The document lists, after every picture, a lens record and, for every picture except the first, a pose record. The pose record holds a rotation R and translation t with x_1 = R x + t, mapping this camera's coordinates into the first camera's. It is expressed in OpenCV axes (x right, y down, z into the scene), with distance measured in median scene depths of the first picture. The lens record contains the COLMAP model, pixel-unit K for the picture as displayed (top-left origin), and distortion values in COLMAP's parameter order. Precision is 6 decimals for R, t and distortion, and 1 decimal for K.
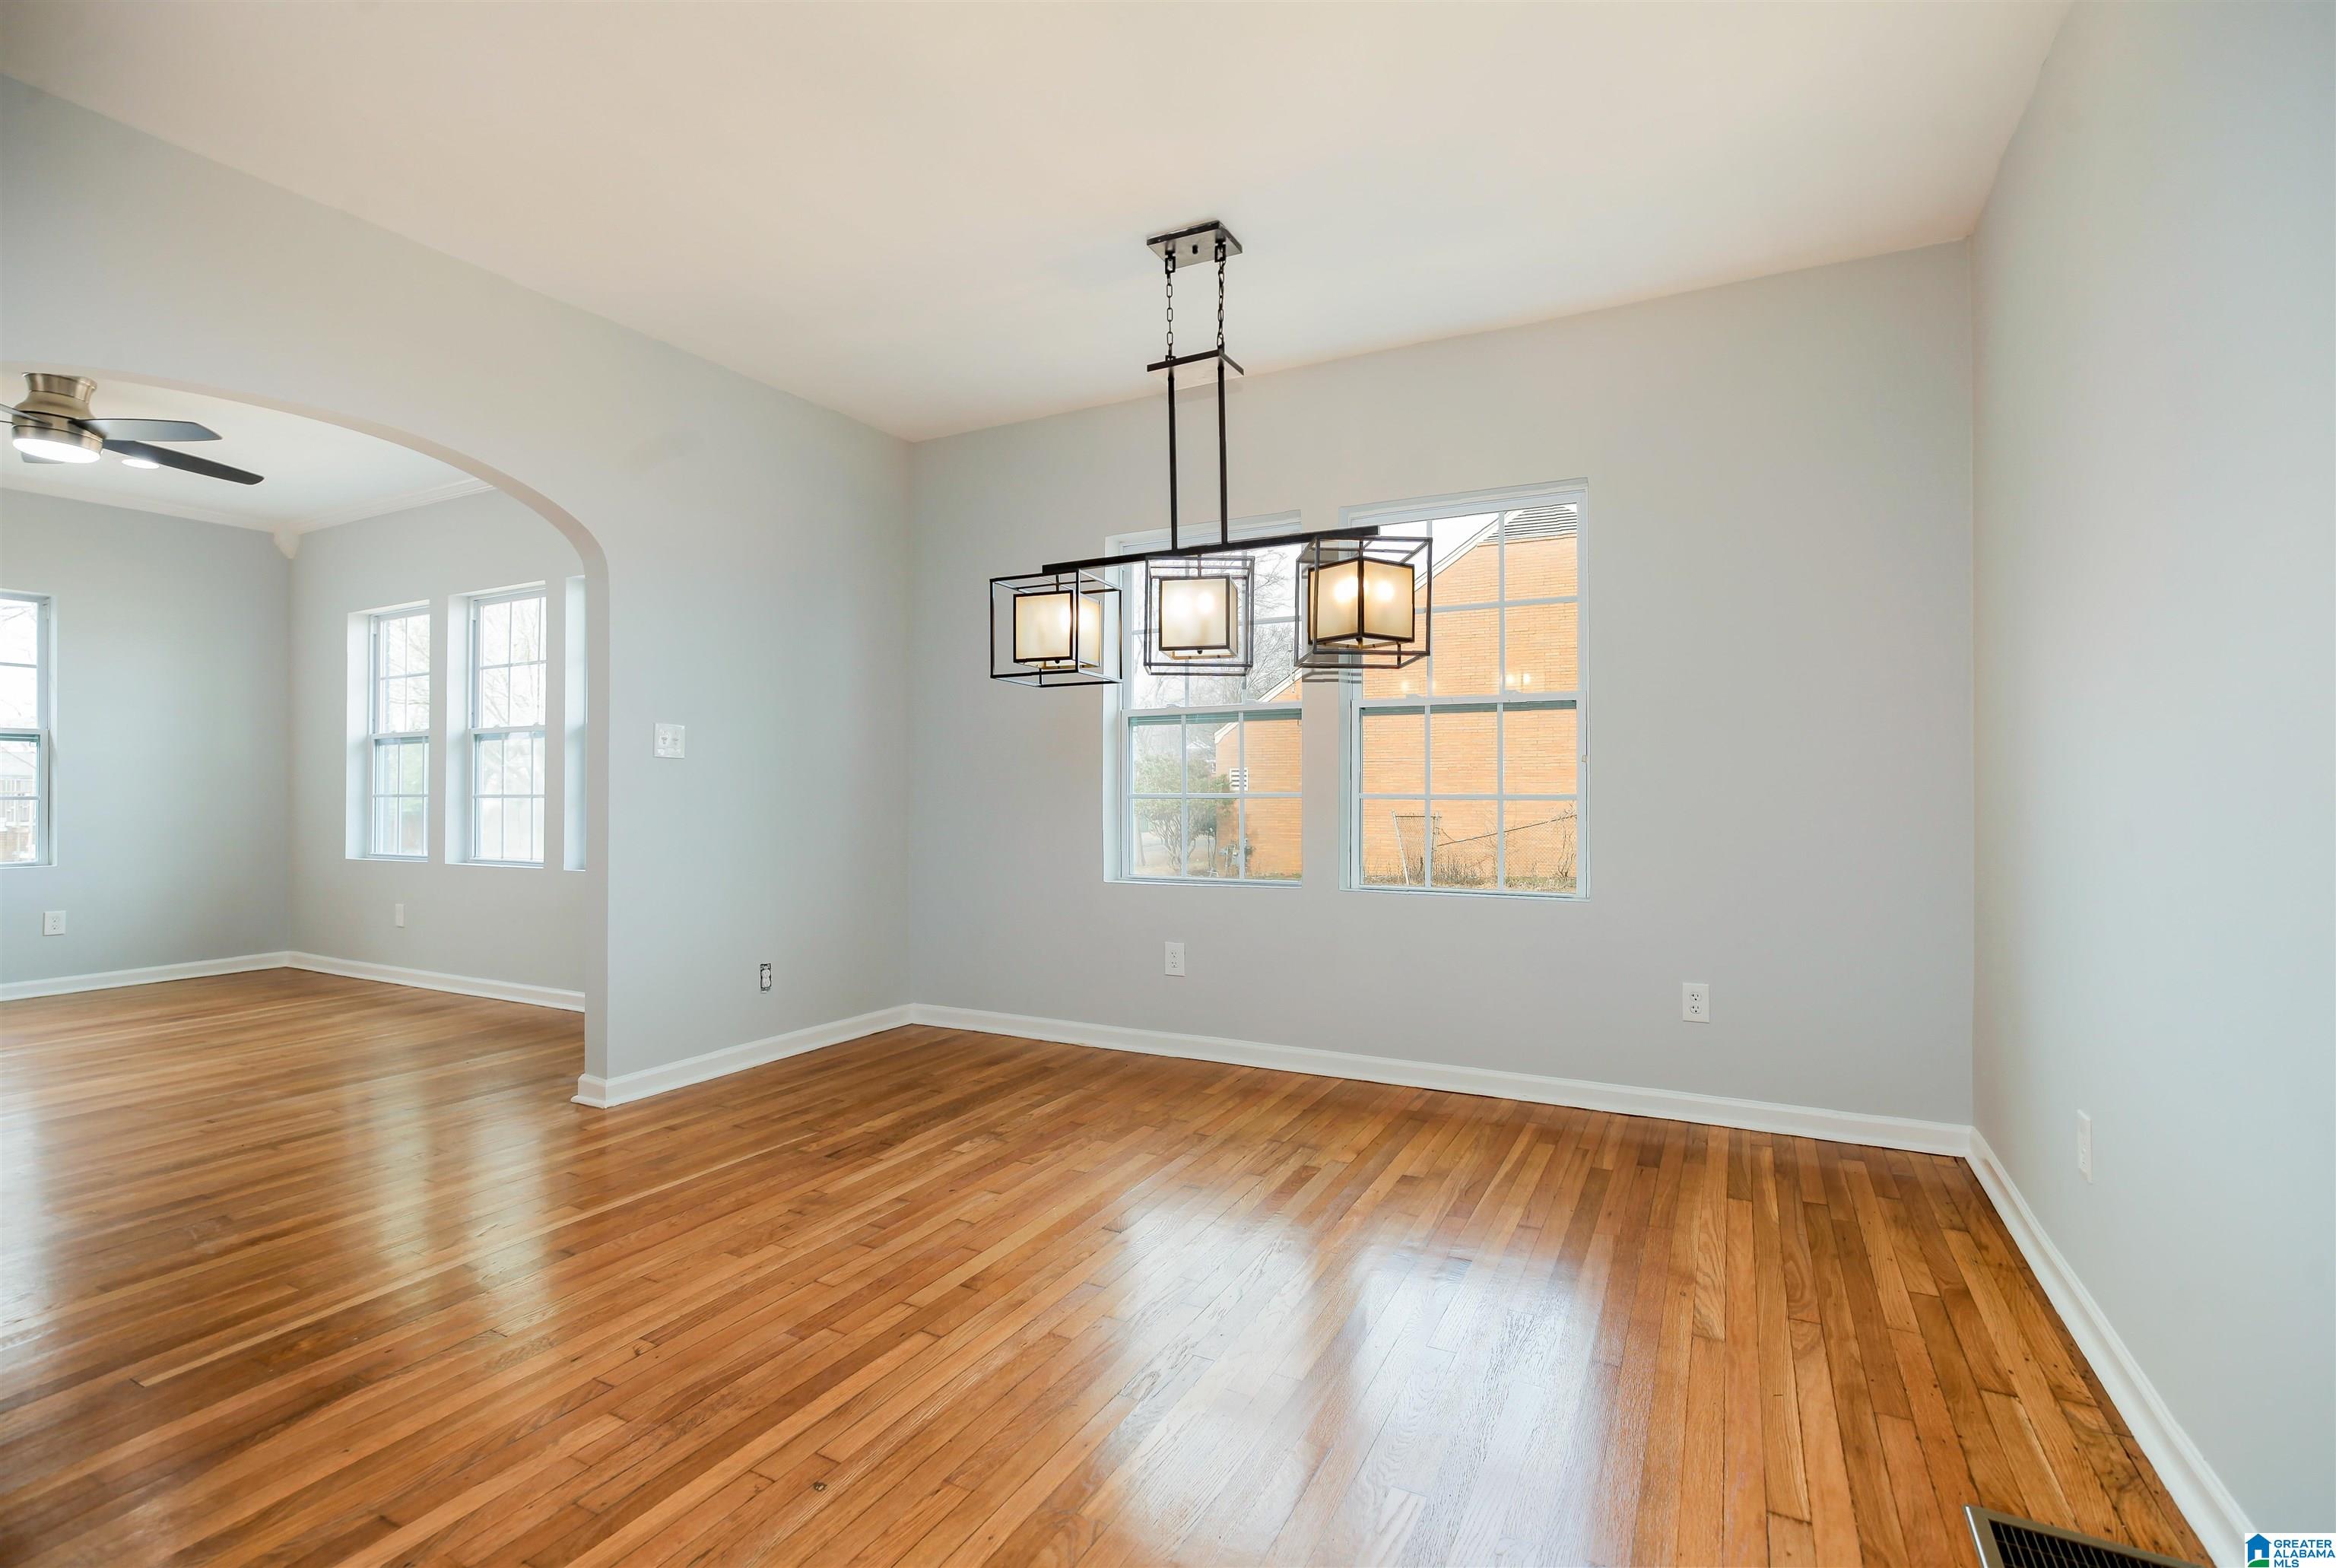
lens RADIAL K [[1093.4, 0, 1184.7], [0, 1093.4, 774.5], [0, 0, 1]] dist [-0.019848, 0.010732]
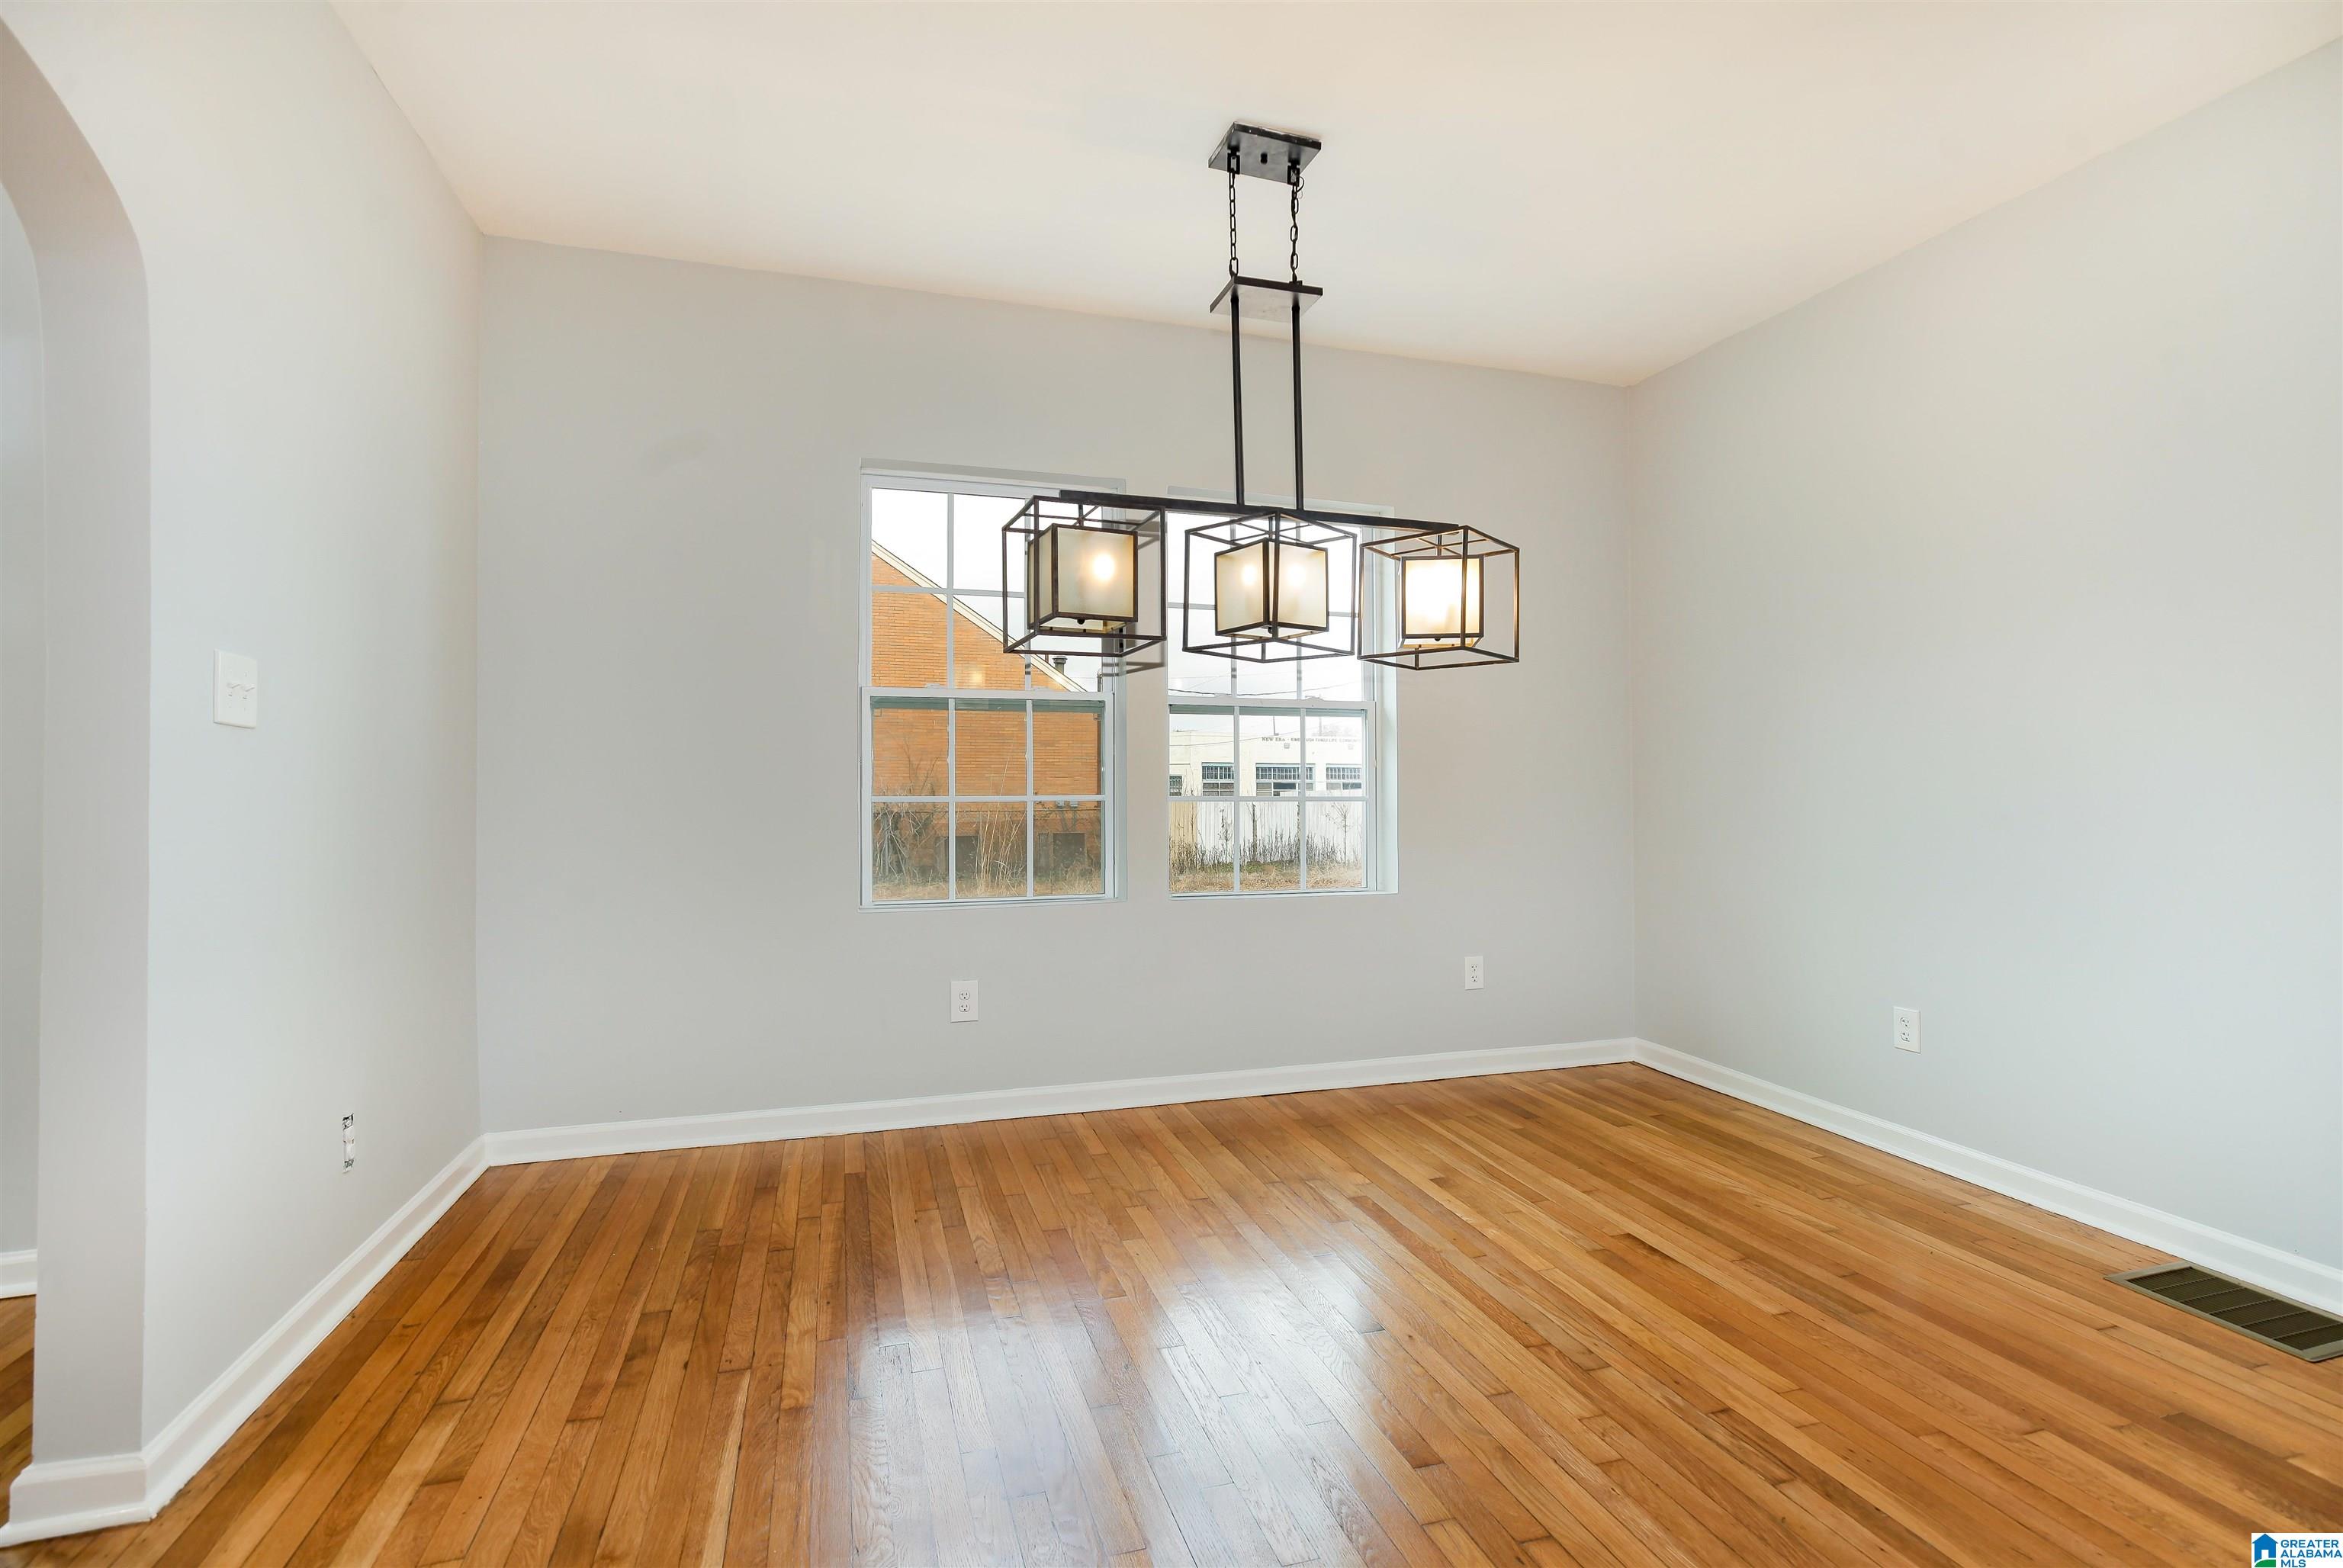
lens RADIAL K [[1063.2, 0, 1211.9], [0, 1063.2, 785.0], [0, 0, 1]] dist [-0.021758, 0.010078]
pose [[0.699832, 0.003149, 0.714300, -0.608530], [-0.014802, 0.999839, 0.010095, -0.001892], [-0.714154, -0.017637, 0.699766, 0.447229]]
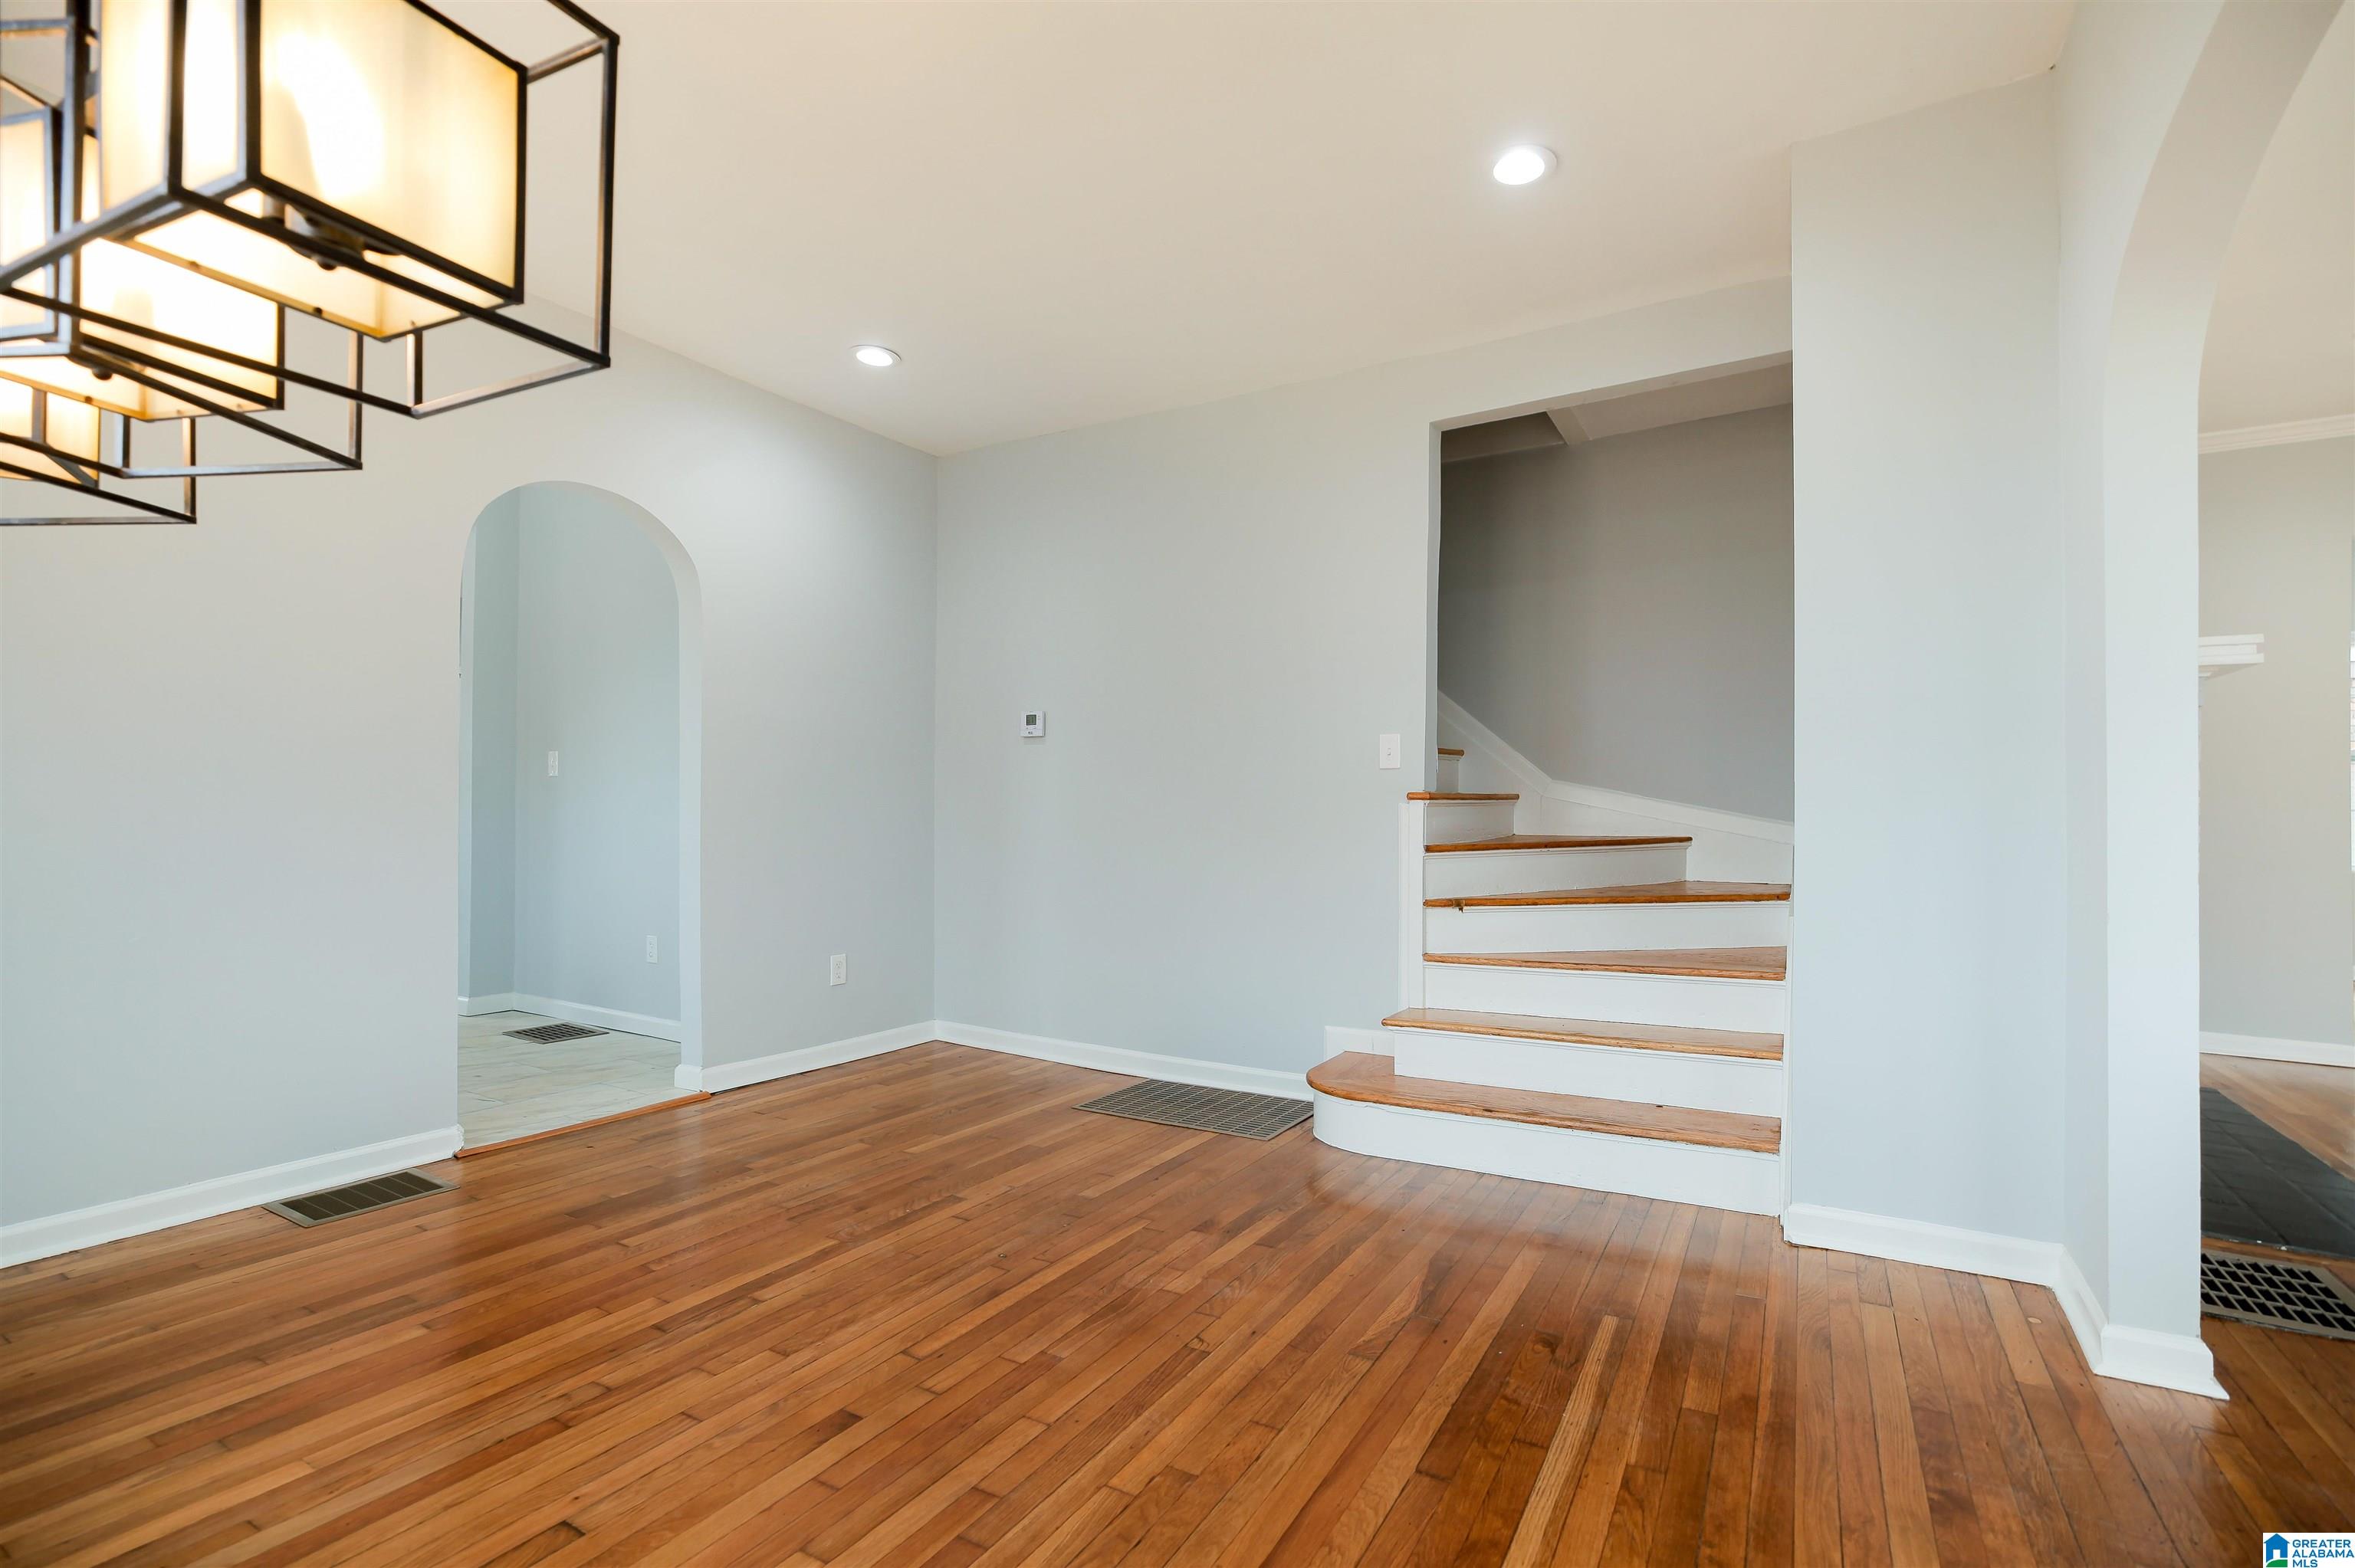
lens RADIAL K [[1094.2, 0, 1180.8], [0, 1094.2, 792.3], [0, 0, 1]] dist [-0.020564, 0.011971]
pose [[-0.997530, -0.001562, 0.070224, -0.360287], [-0.003991, 0.999398, -0.034465, 0.037421], [-0.070128, -0.034660, -0.996936, 1.313030]]
